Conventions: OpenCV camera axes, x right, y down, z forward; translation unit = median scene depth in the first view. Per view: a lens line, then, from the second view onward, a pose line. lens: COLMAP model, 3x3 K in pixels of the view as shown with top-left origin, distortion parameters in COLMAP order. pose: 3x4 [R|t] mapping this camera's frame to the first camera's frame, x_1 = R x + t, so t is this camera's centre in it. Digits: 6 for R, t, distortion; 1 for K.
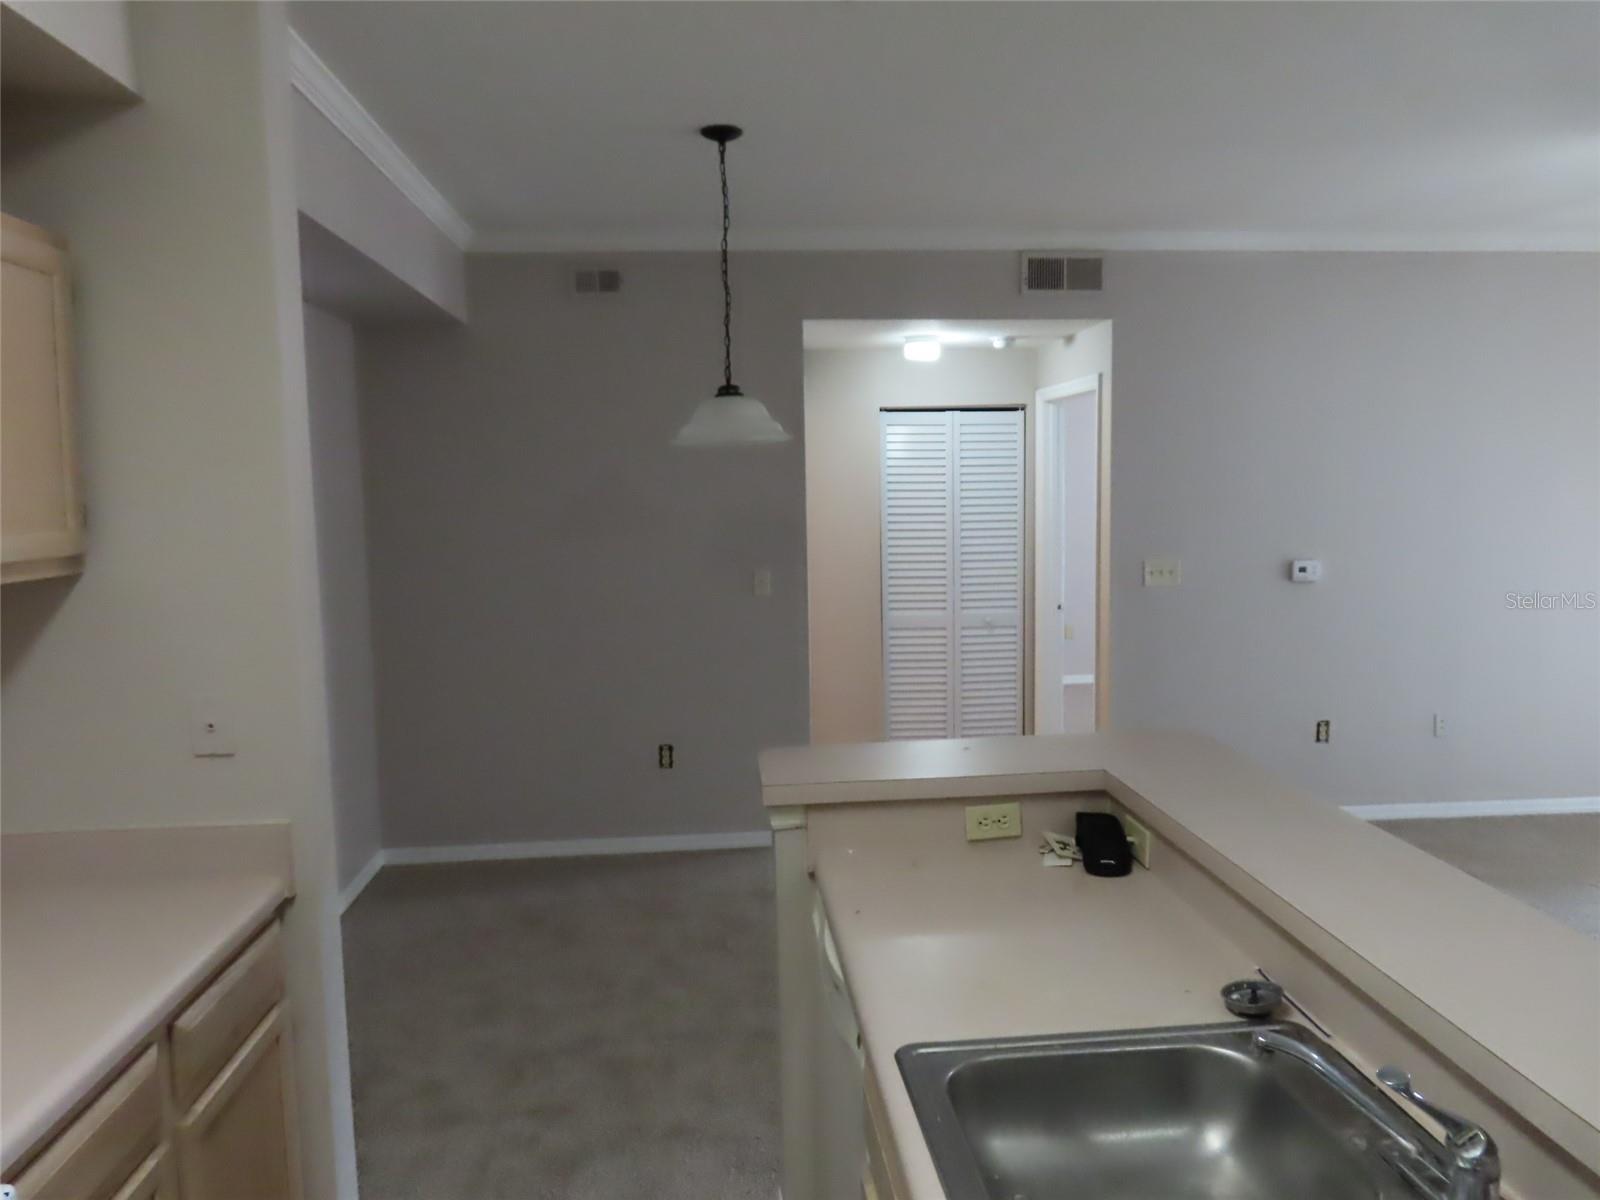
lens RADIAL K [[1132.5, 0, 800.0], [0, 1132.5, 600.0], [0, 0, 1]] dist [-0.015275, 0.003727]
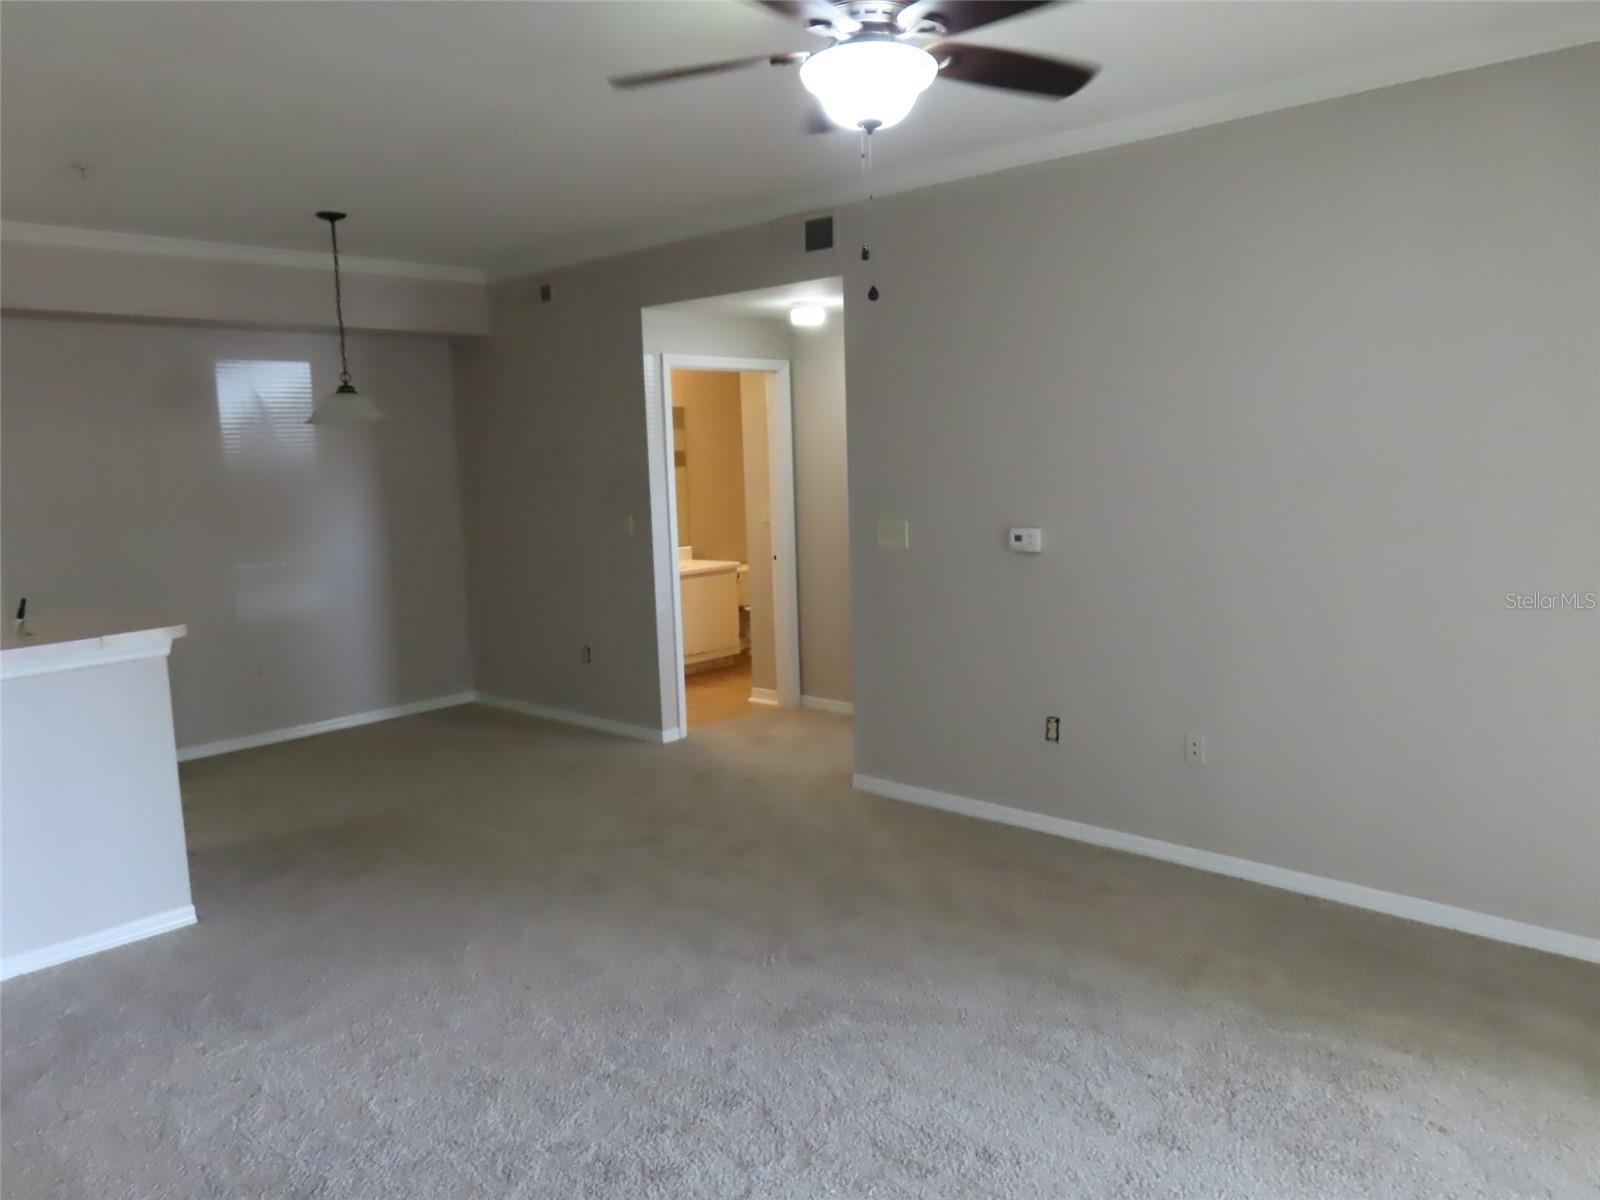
lens RADIAL K [[1168.2, 0, 800.0], [0, 1168.2, 600.0], [0, 0, 1]] dist [-0.004503, 0.000180]
pose [[0.676182, 0.093136, -0.730824, 0.992803], [-0.049345, 0.995475, 0.081208, -0.044217], [0.735080, -0.018849, 0.677718, 0.267228]]
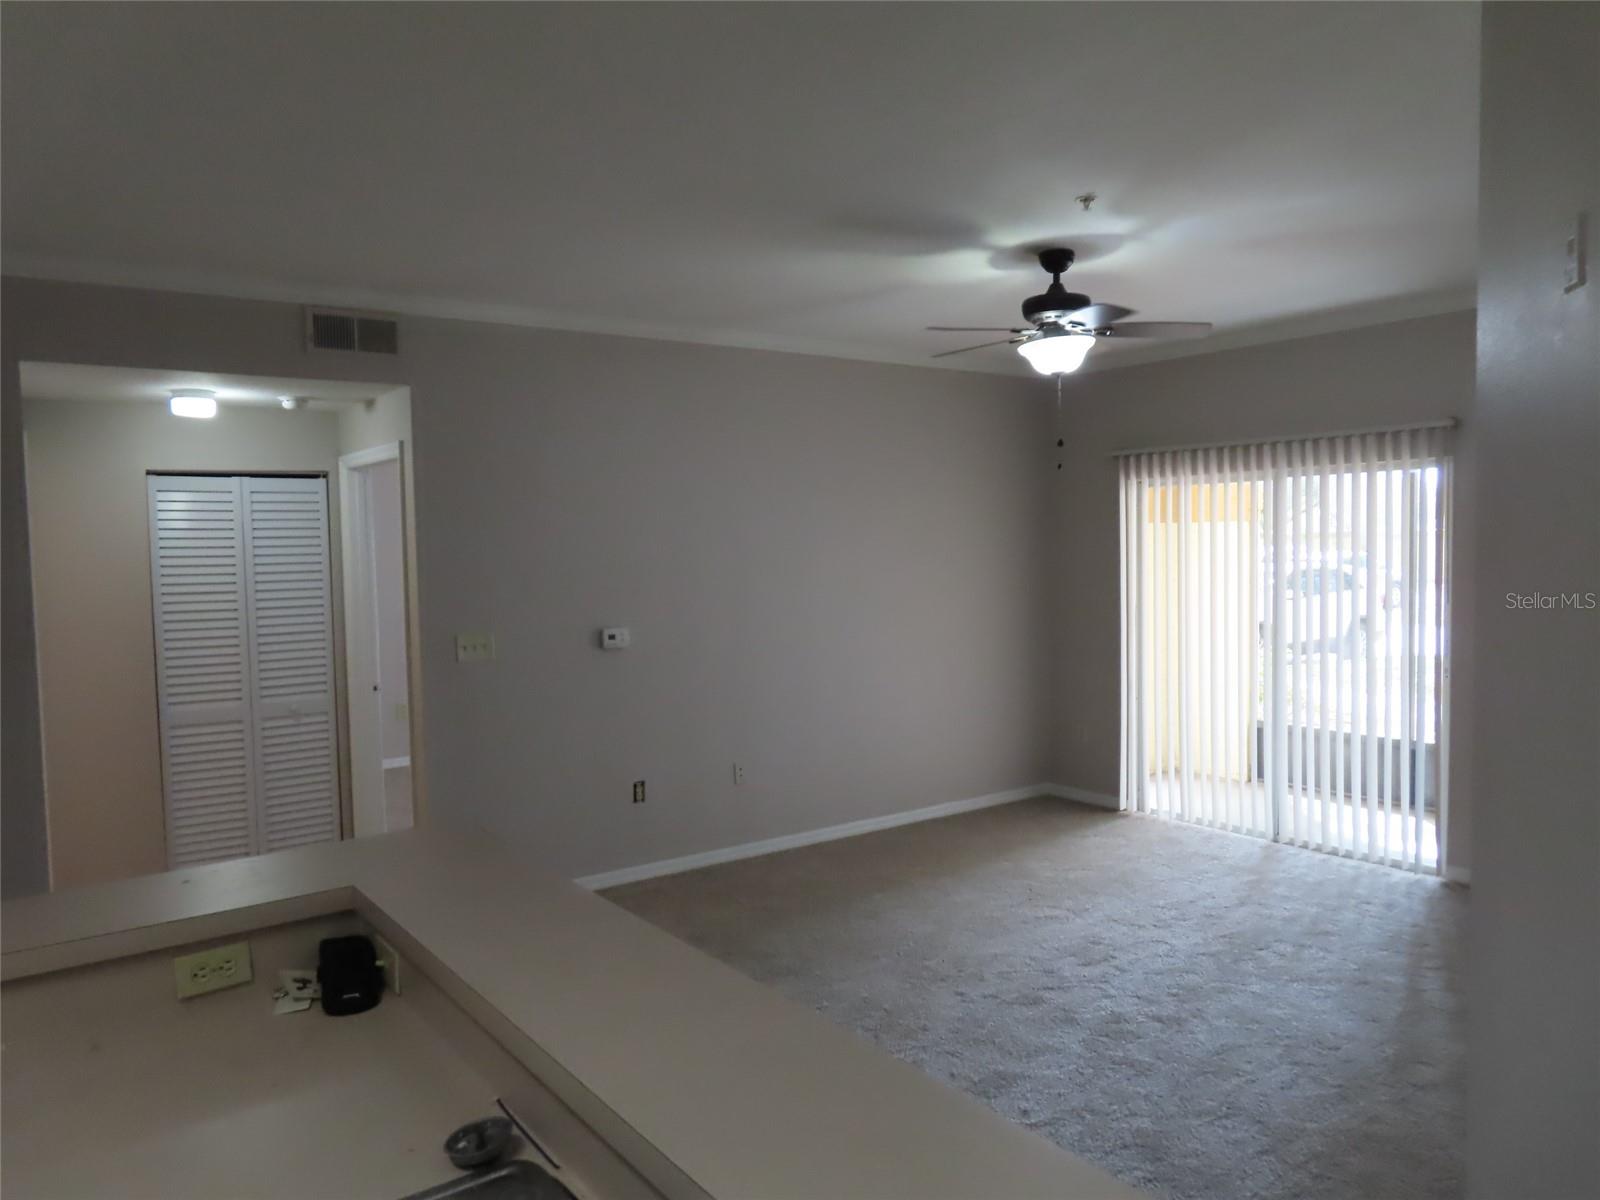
lens RADIAL K [[1132.5, 0, 800.0], [0, 1132.5, 600.0], [0, 0, 1]] dist [-0.015275, 0.003727]
pose [[0.849434, -0.028480, 0.526926, 0.045851], [0.061111, 0.997133, -0.044621, -0.004062], [-0.524145, 0.070104, 0.848739, 0.026452]]
